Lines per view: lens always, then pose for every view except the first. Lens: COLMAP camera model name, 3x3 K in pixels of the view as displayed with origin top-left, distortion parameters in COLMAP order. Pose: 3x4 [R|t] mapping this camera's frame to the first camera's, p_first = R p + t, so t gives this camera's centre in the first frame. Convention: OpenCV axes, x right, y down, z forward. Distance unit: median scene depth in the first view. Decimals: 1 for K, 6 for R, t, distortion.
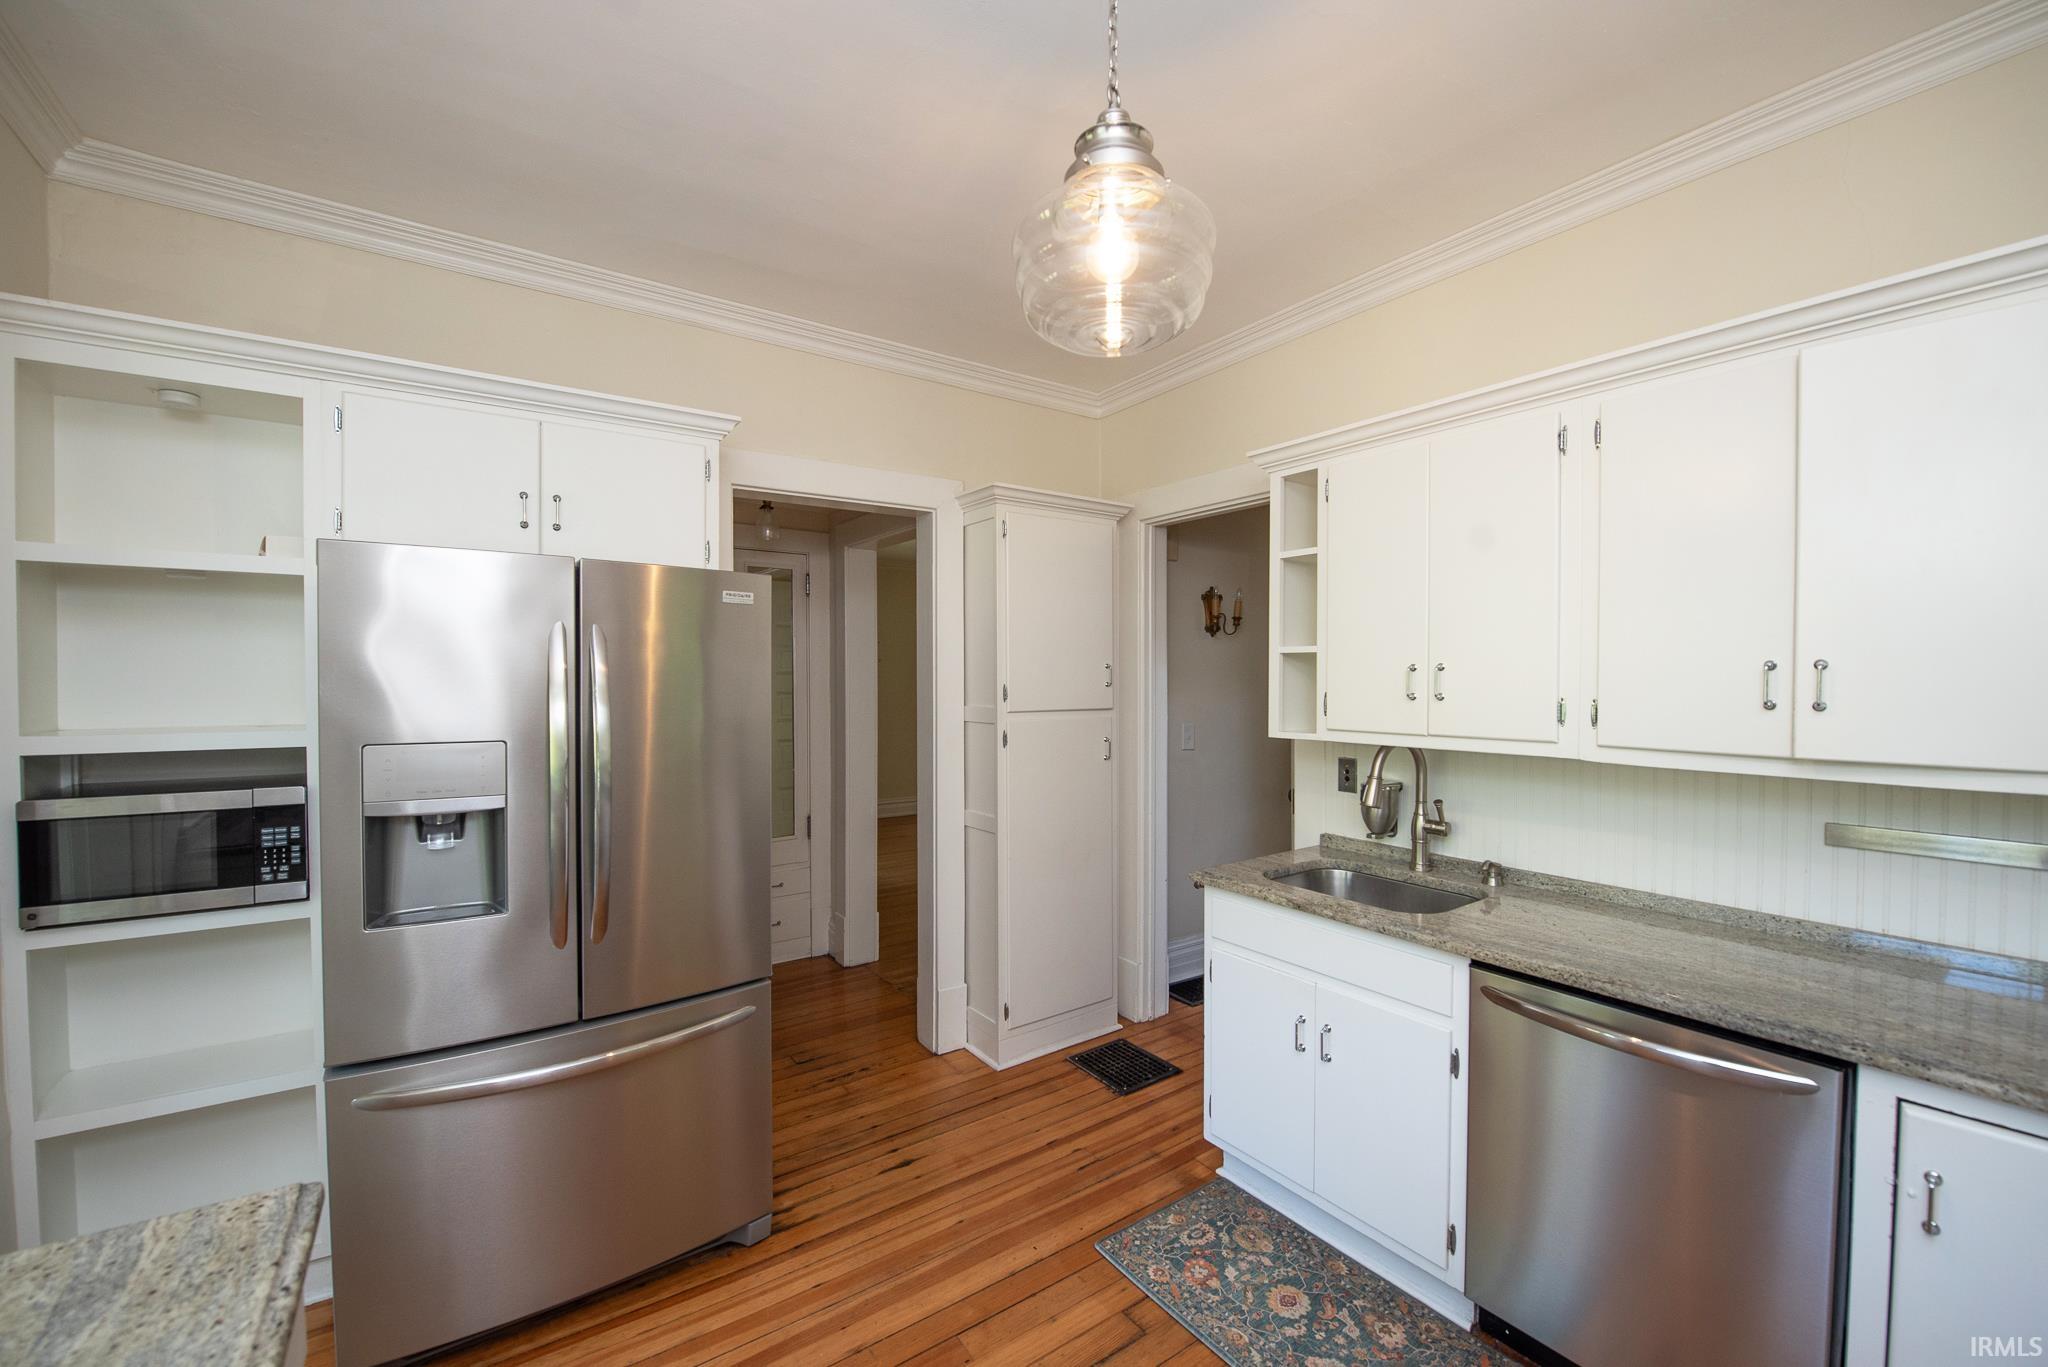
lens RADIAL K [[819.8, 0, 1025.5], [0, 819.8, 686.7], [0, 0, 1]] dist [-0.017157, -0.001923]
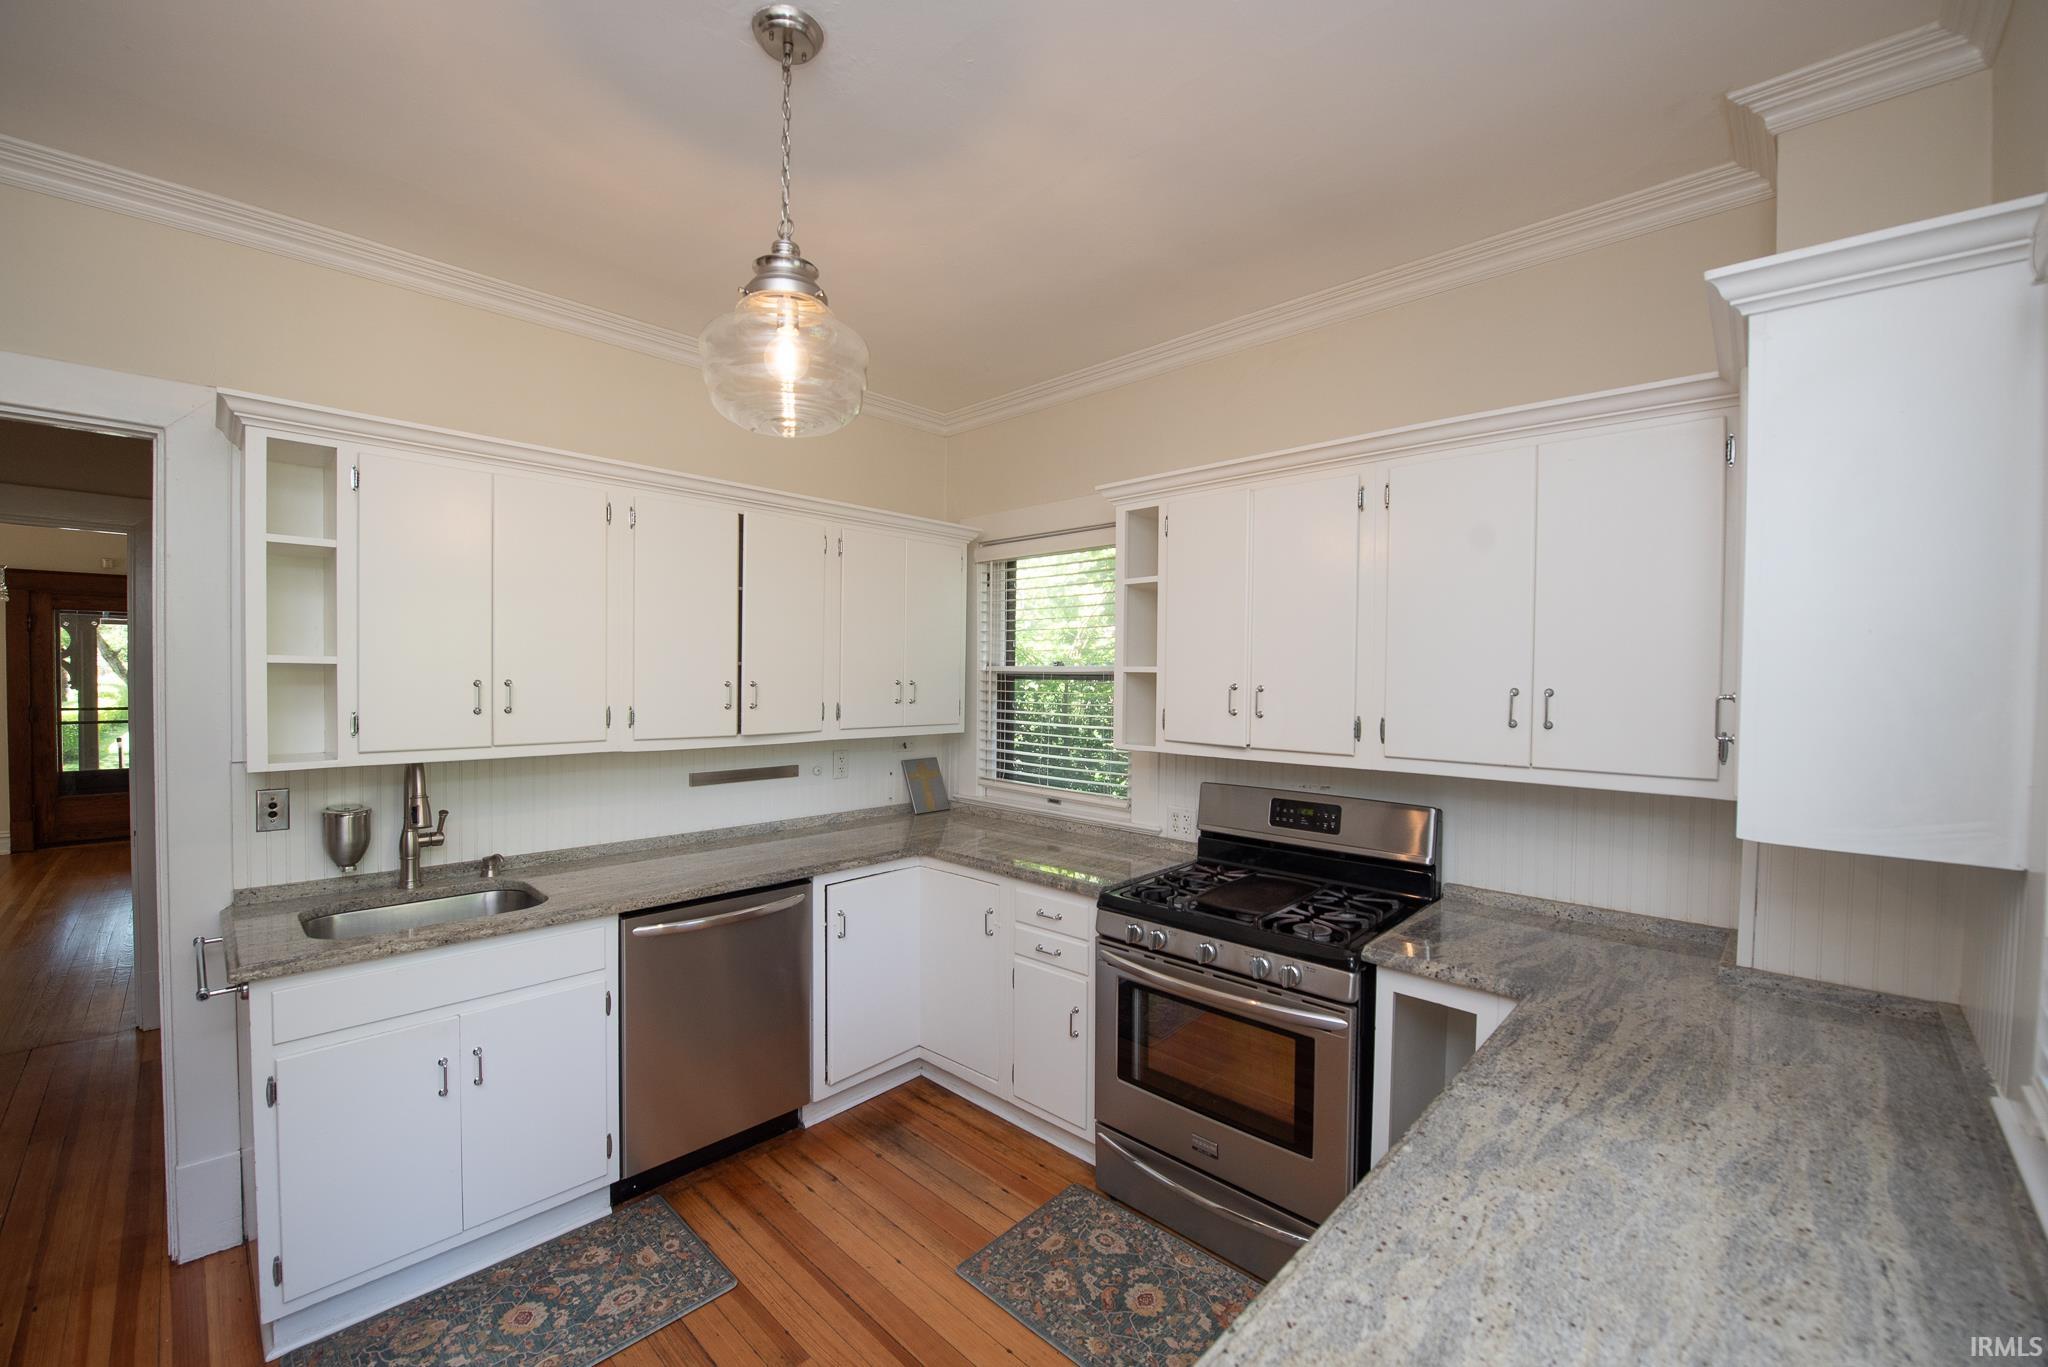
lens RADIAL K [[819.8, 0, 1012.6], [0, 819.8, 685.1], [0, 0, 1]] dist [-0.017157, -0.001923]
pose [[-0.190372, -0.012500, 0.981632, -0.756060], [0.003558, 0.999904, 0.013422, -0.035770], [-0.981706, 0.006047, -0.190309, 0.589082]]
